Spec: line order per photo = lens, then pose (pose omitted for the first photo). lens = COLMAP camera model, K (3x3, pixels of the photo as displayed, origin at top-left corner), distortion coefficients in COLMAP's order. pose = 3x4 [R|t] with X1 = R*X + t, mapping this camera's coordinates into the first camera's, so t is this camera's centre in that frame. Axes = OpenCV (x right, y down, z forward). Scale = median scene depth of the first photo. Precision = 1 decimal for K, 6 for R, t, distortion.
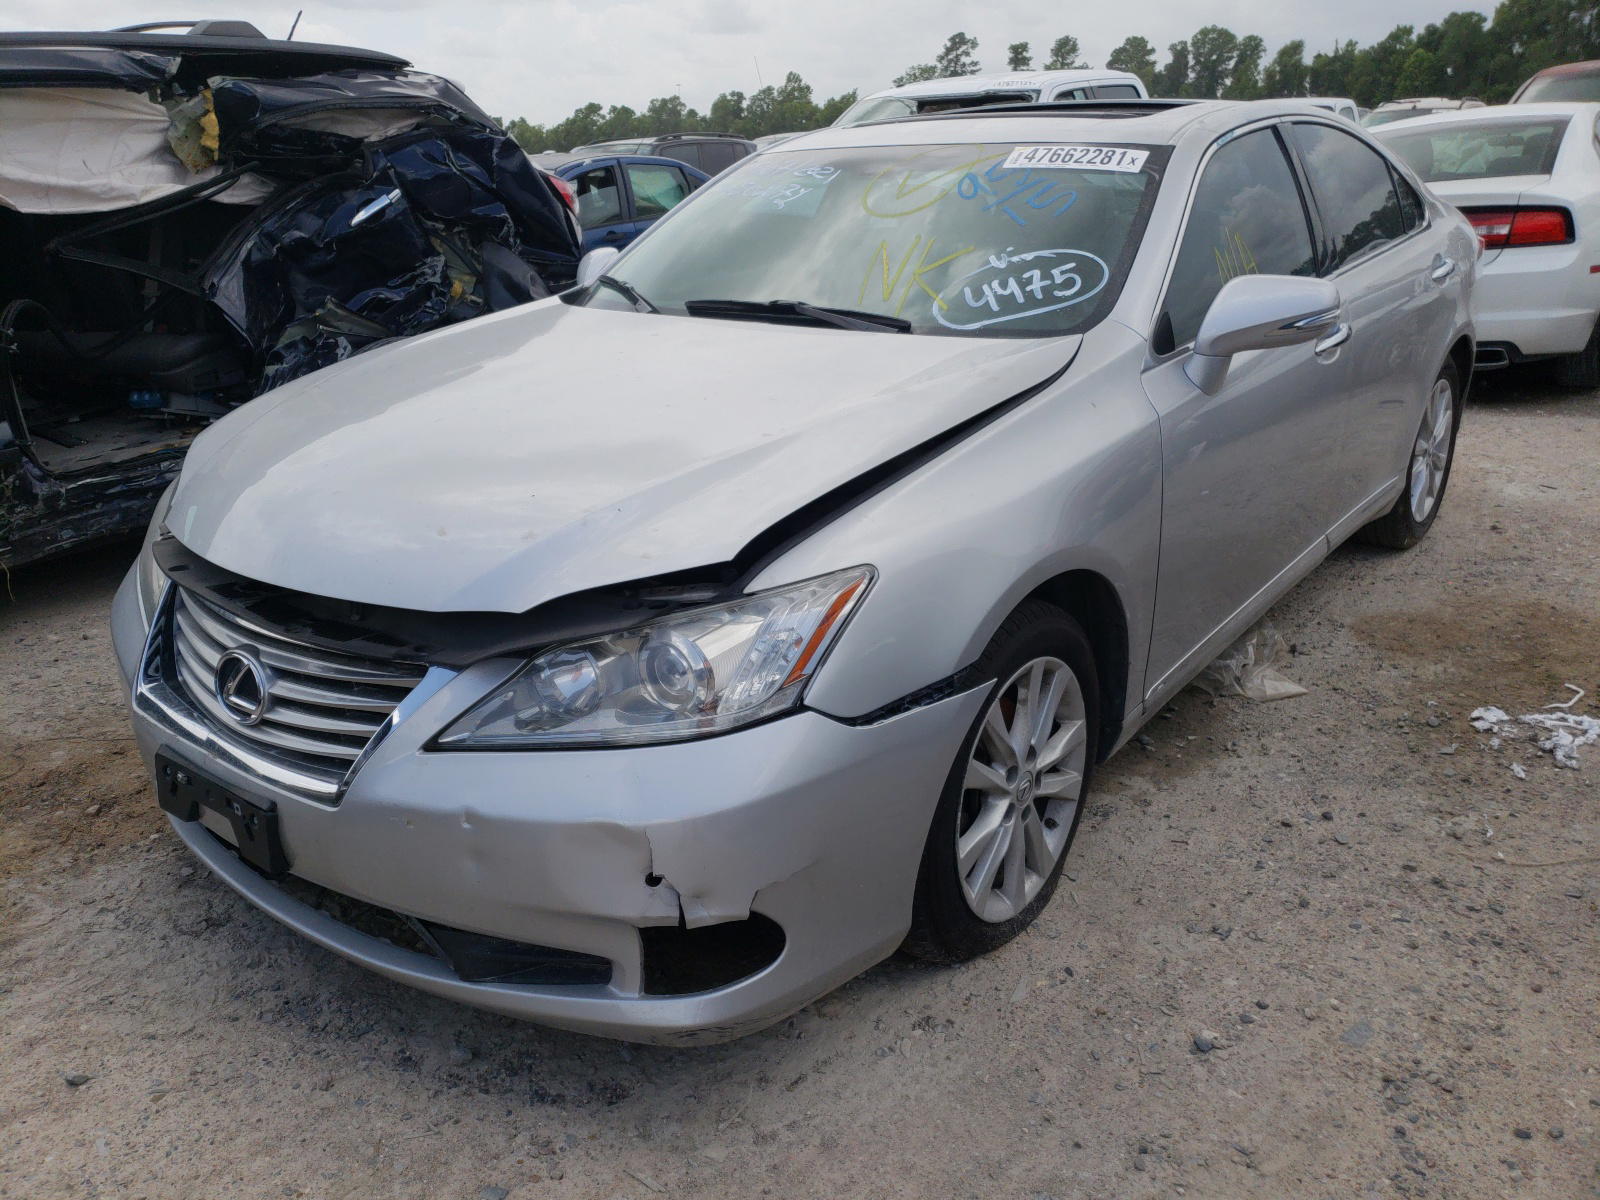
lens RADIAL K [[1222.6, 0, 718.5], [0, 1222.6, 598.5], [0, 0, 1]] dist [0.004925, 0.003382]
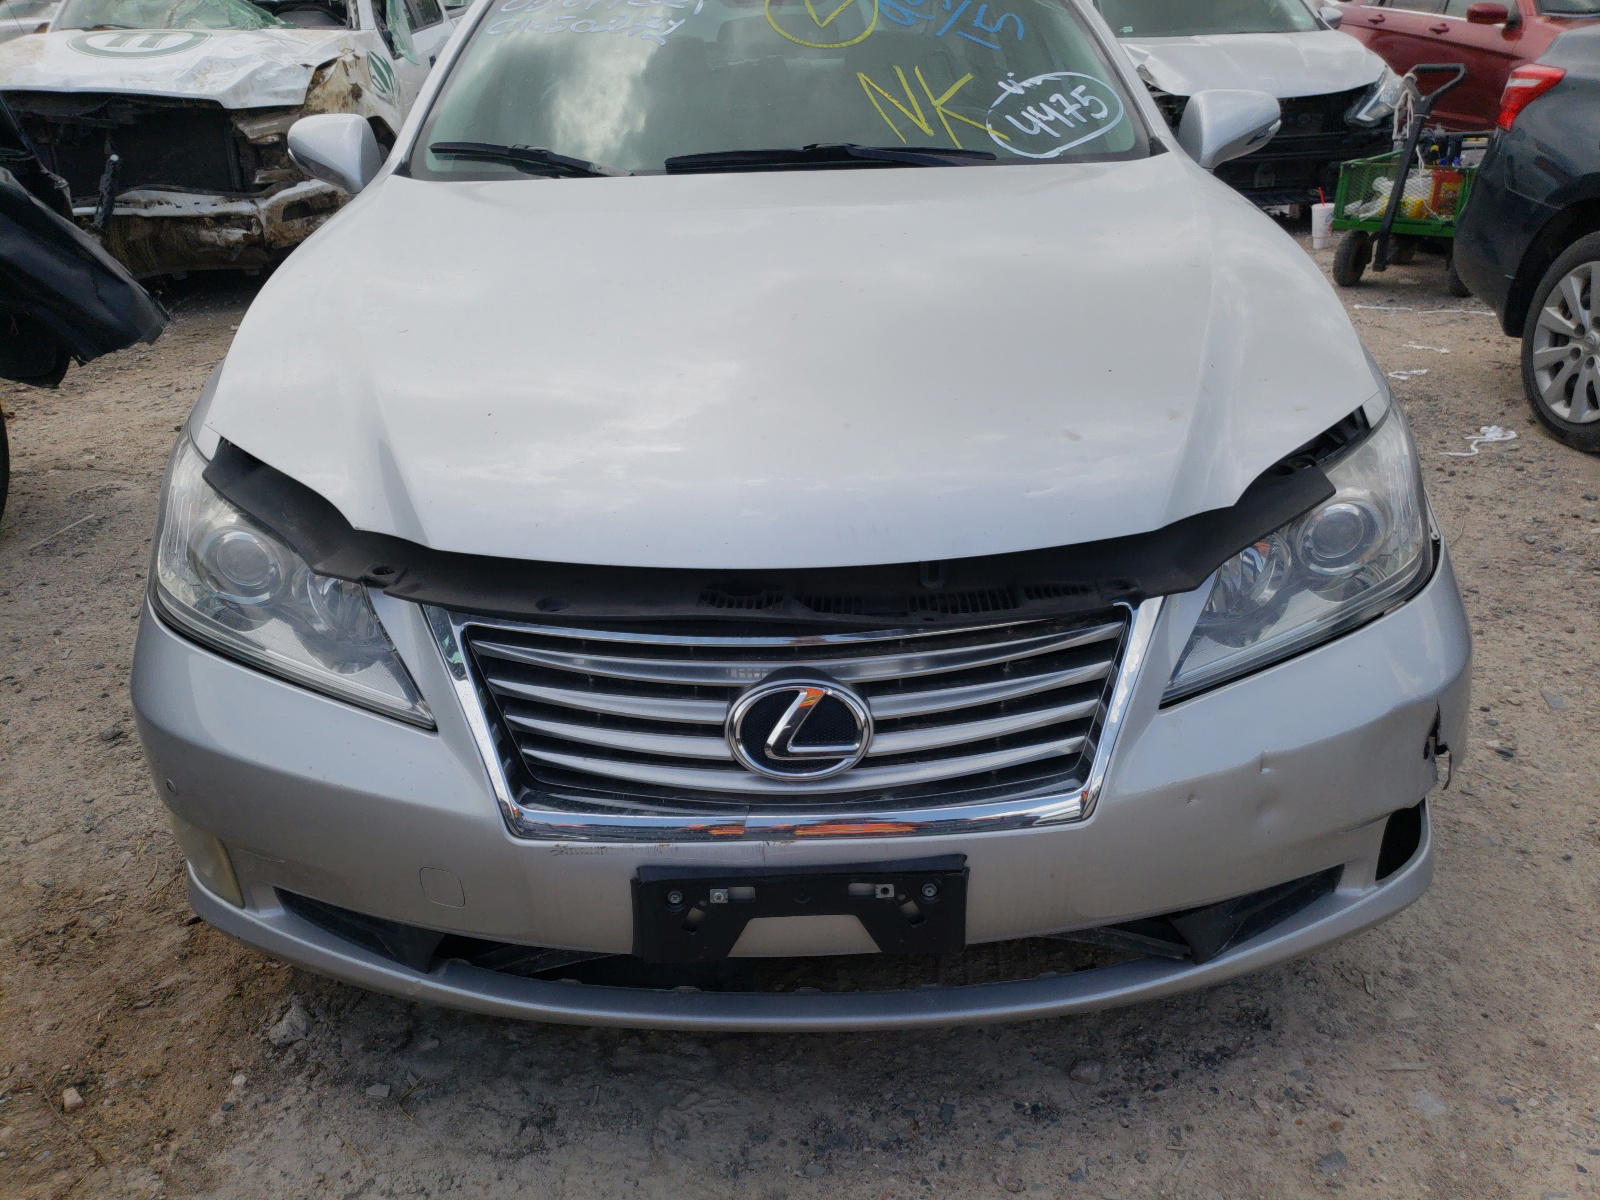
lens RADIAL K [[1278.5, 0, 733.4], [0, 1278.5, 600.9], [0, 0, 1]] dist [0.008767, 0.010982]
pose [[0.768659, -0.265598, 0.581911, -0.828889], [0.223863, 0.963889, 0.144236, -0.110955], [-0.599207, 0.019400, 0.800359, 0.457541]]
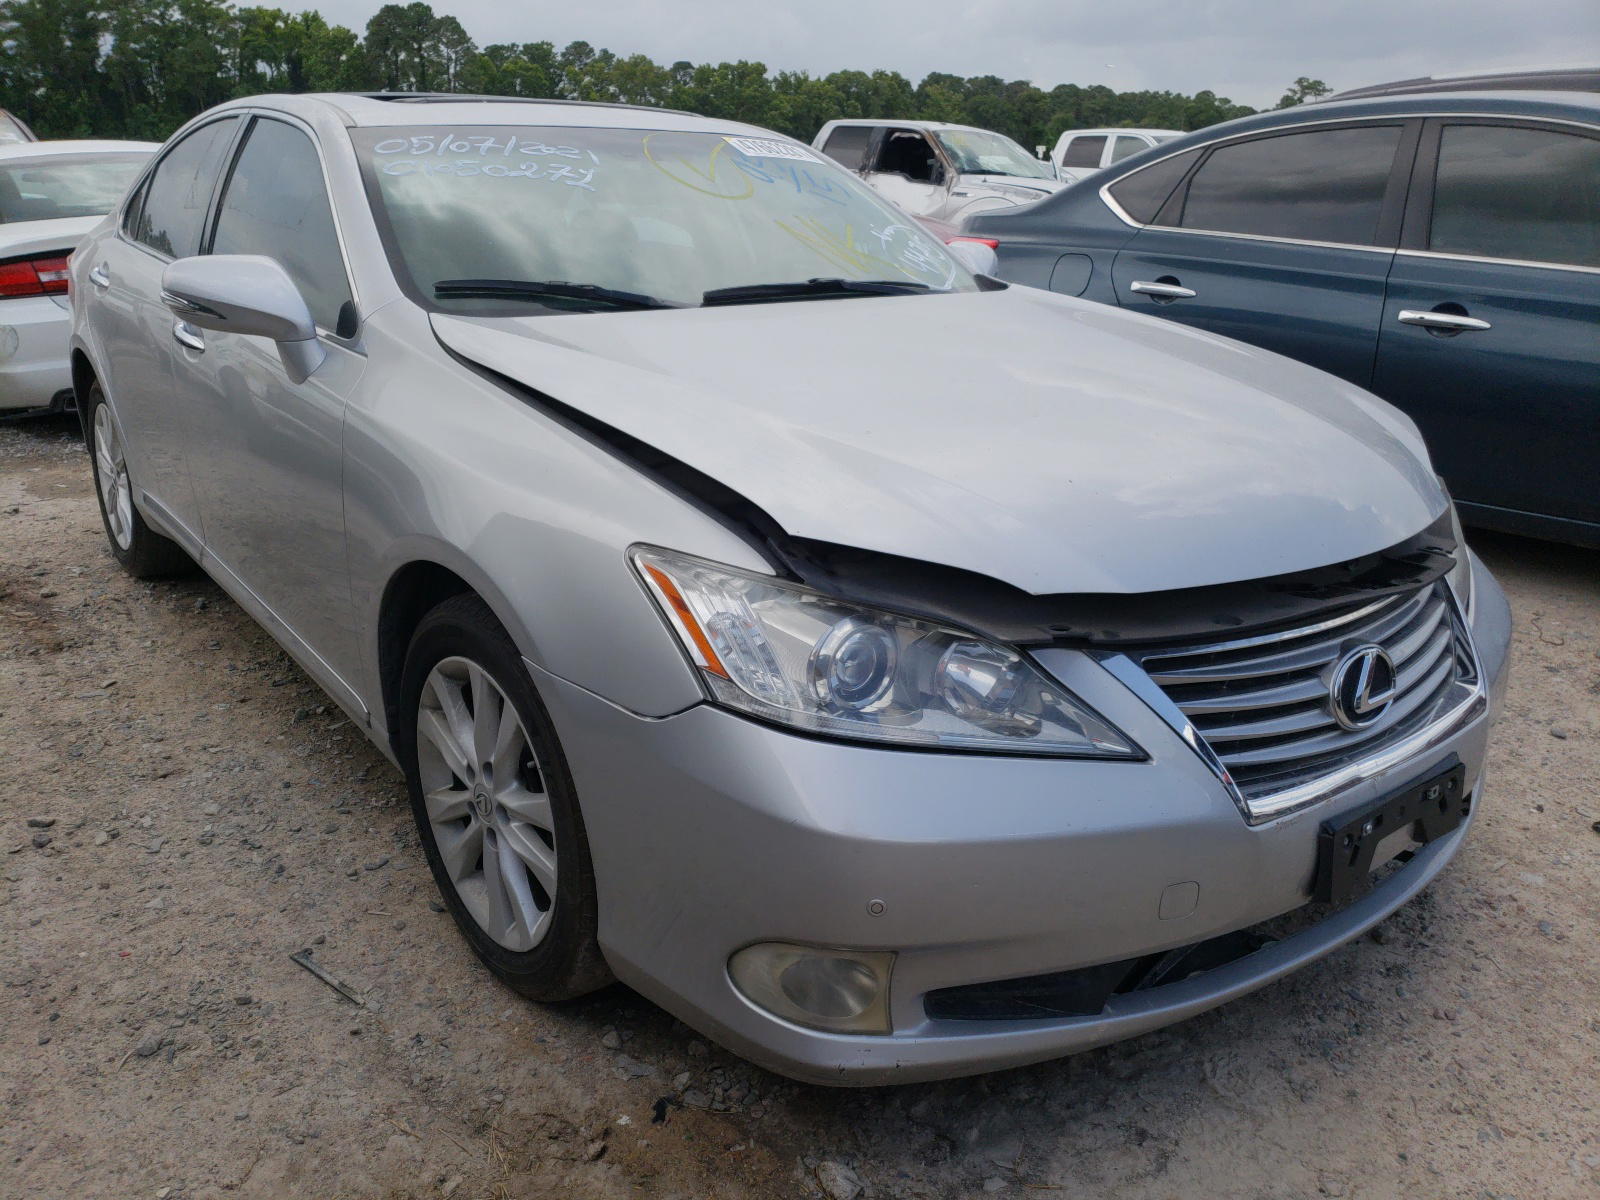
lens RADIAL K [[1278.5, 0, 733.4], [0, 1278.5, 600.9], [0, 0, 1]] dist [0.008767, 0.010982]
pose [[0.229920, -0.269408, 0.935177, -1.354035], [0.316450, 0.929398, 0.189942, -0.305451], [-0.920324, 0.252265, 0.298941, 1.143007]]
